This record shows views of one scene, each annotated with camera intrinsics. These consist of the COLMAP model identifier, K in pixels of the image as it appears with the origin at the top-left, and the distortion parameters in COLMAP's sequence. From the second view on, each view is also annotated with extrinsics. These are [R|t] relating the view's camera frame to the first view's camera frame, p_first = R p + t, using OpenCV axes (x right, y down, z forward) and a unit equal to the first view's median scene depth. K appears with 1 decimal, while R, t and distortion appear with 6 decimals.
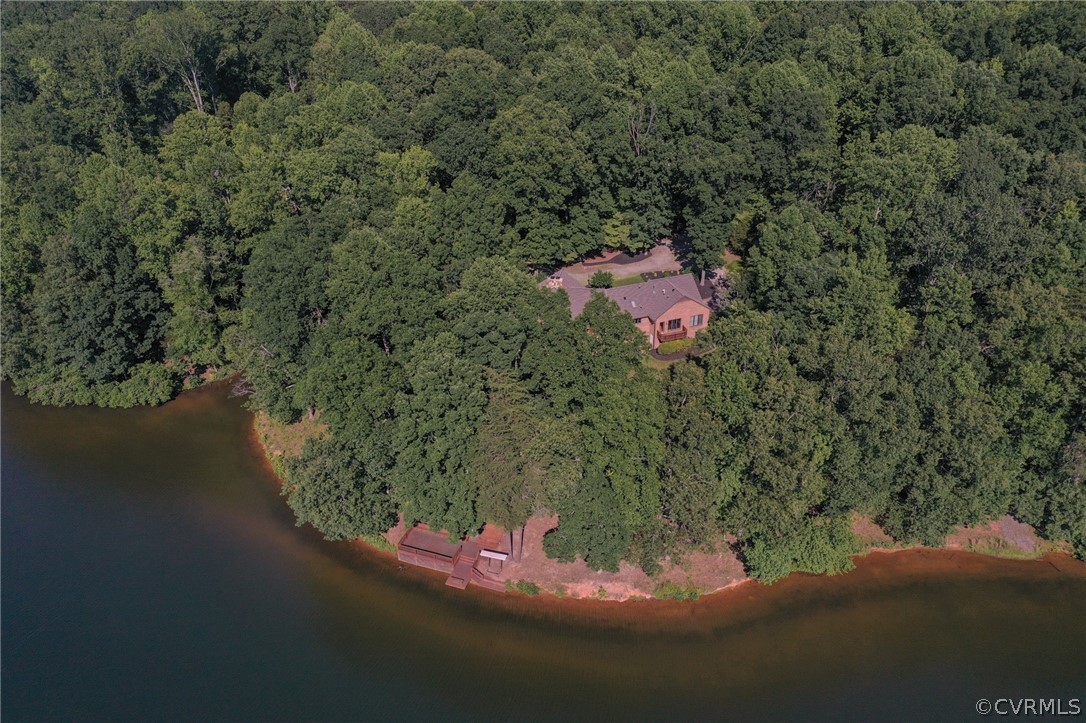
lens RADIAL K [[865.7, 0, 543.0], [0, 865.7, 361.5], [0, 0, 1]] dist [-0.000048, -0.002428]
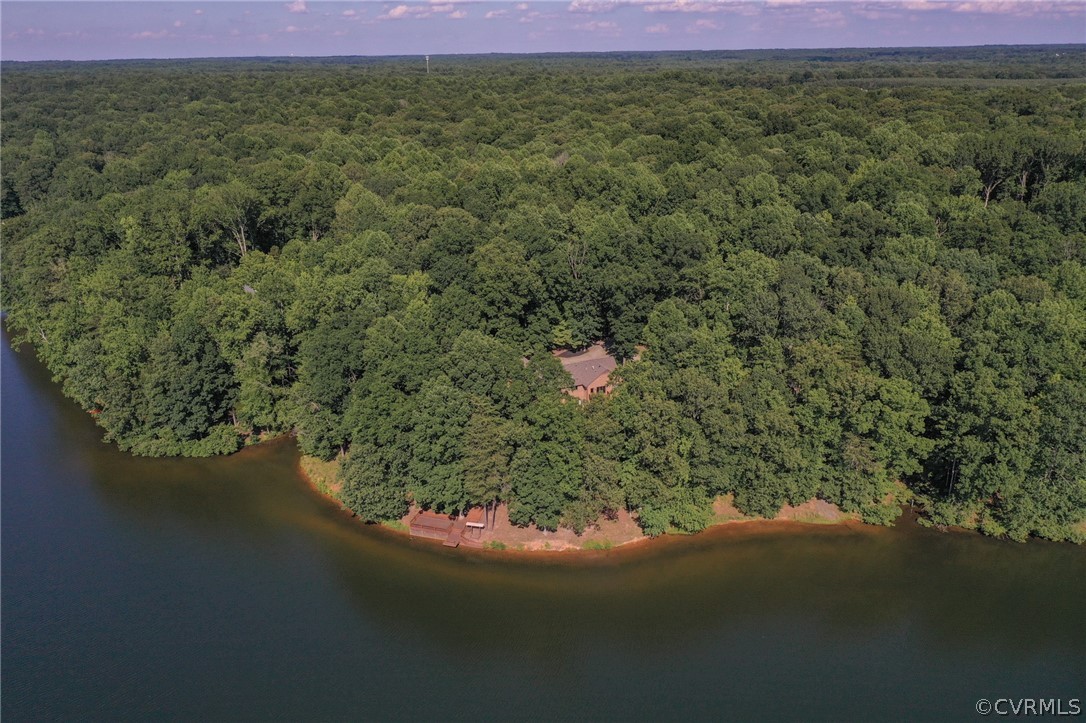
lens RADIAL K [[865.7, 0, 543.0], [0, 865.7, 361.5], [0, 0, 1]] dist [-0.000048, -0.002428]
pose [[0.999401, -0.013541, 0.031833, 0.012096], [0.019085, 0.983319, -0.180887, 0.159290], [-0.028853, 0.181386, 0.982989, -0.381774]]
